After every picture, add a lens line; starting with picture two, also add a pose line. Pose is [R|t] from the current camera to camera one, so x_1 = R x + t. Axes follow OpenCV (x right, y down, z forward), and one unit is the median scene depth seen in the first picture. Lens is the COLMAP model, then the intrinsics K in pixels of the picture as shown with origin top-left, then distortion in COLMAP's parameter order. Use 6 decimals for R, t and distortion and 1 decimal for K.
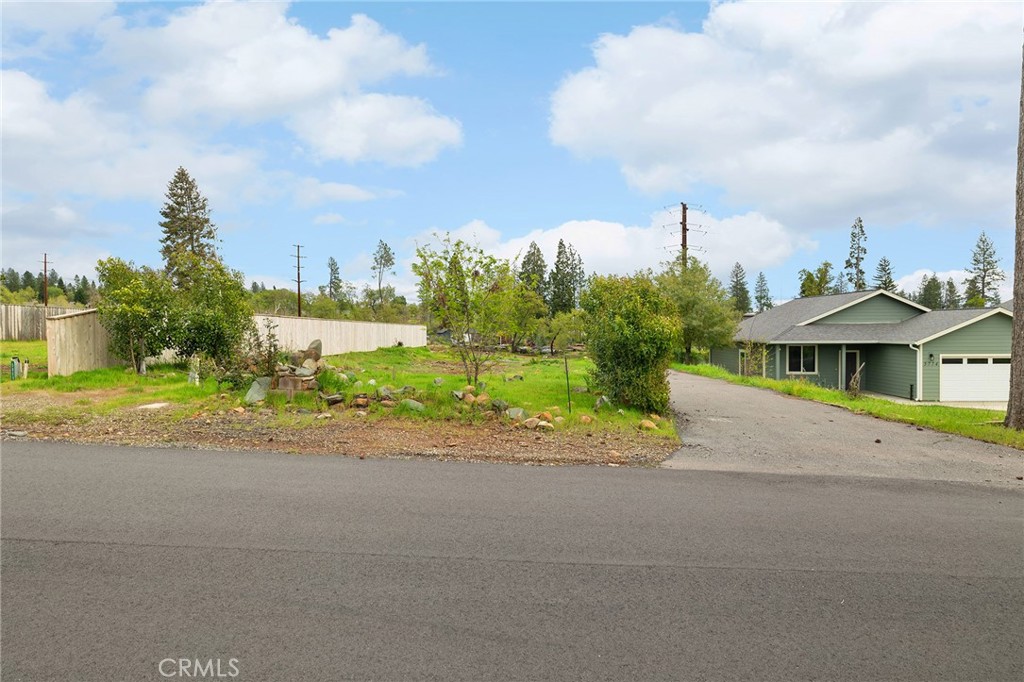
lens RADIAL K [[665.5, 0, 519.7], [0, 665.5, 343.6], [0, 0, 1]] dist [-0.001824, -0.000827]
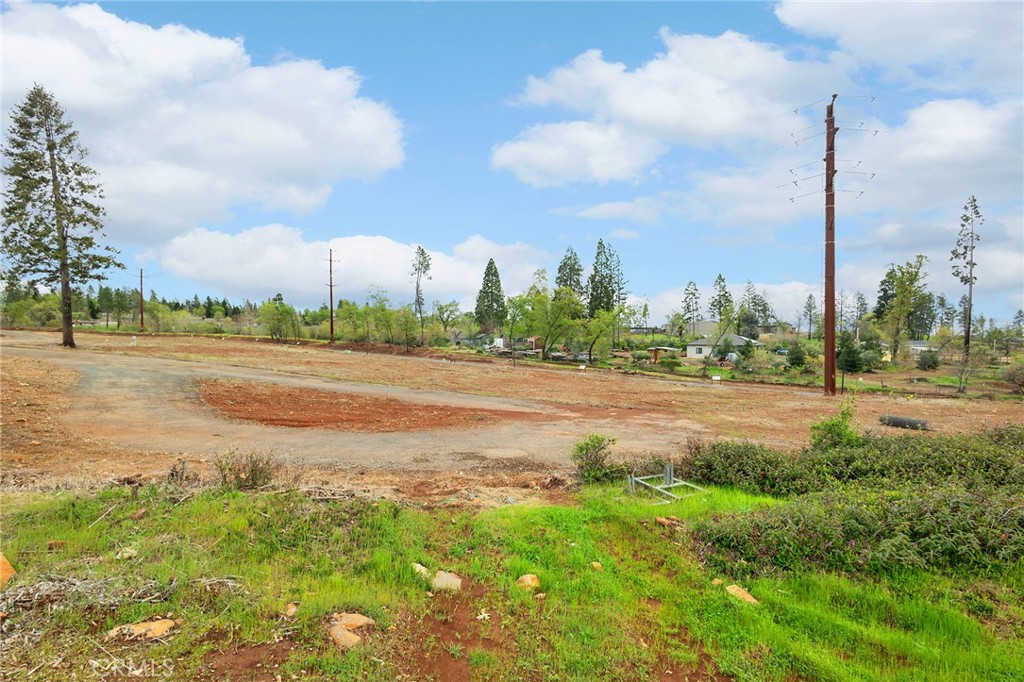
lens RADIAL K [[470.9, 0, 512.0], [0, 470.9, 341.0], [0, 0, 1]] dist [0.001284, 0.000090]
pose [[0.994128, 0.003104, -0.108164, 0.014102], [-0.004688, 0.999885, -0.014398, -0.001538], [0.108107, 0.014820, 0.994029, 0.393413]]
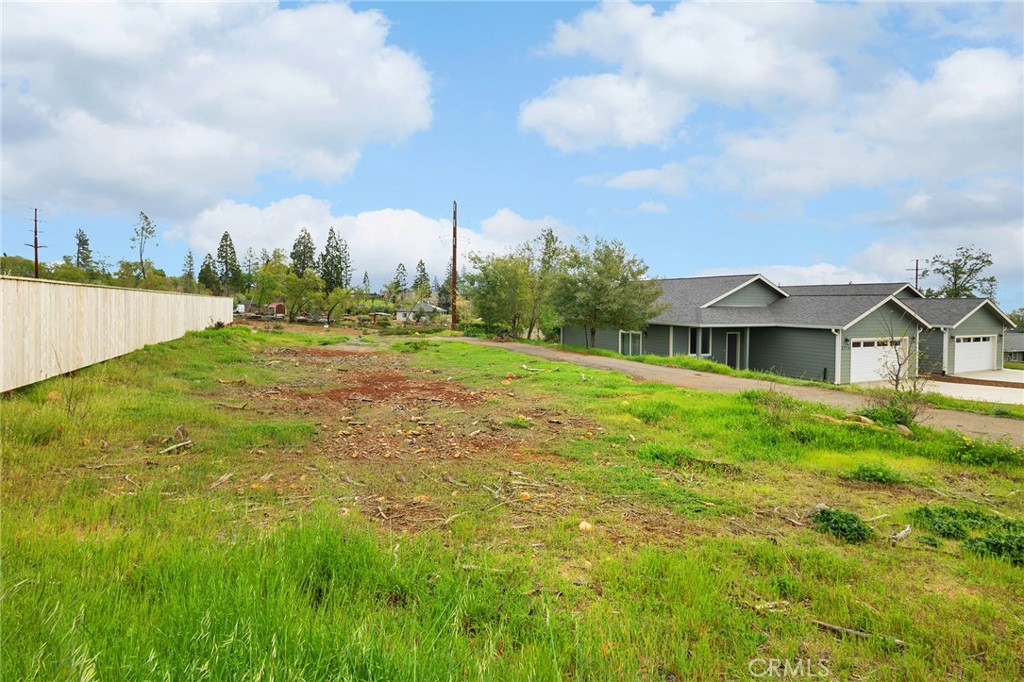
lens RADIAL K [[471.8, 0, 508.4], [0, 471.8, 312.0], [0, 0, 1]] dist [0.001861, 0.000313]
pose [[0.894659, 0.007230, 0.446691, -0.037052], [-0.006791, 0.999974, -0.002583, -0.004076], [-0.446698, -0.000722, 0.894684, 0.118300]]
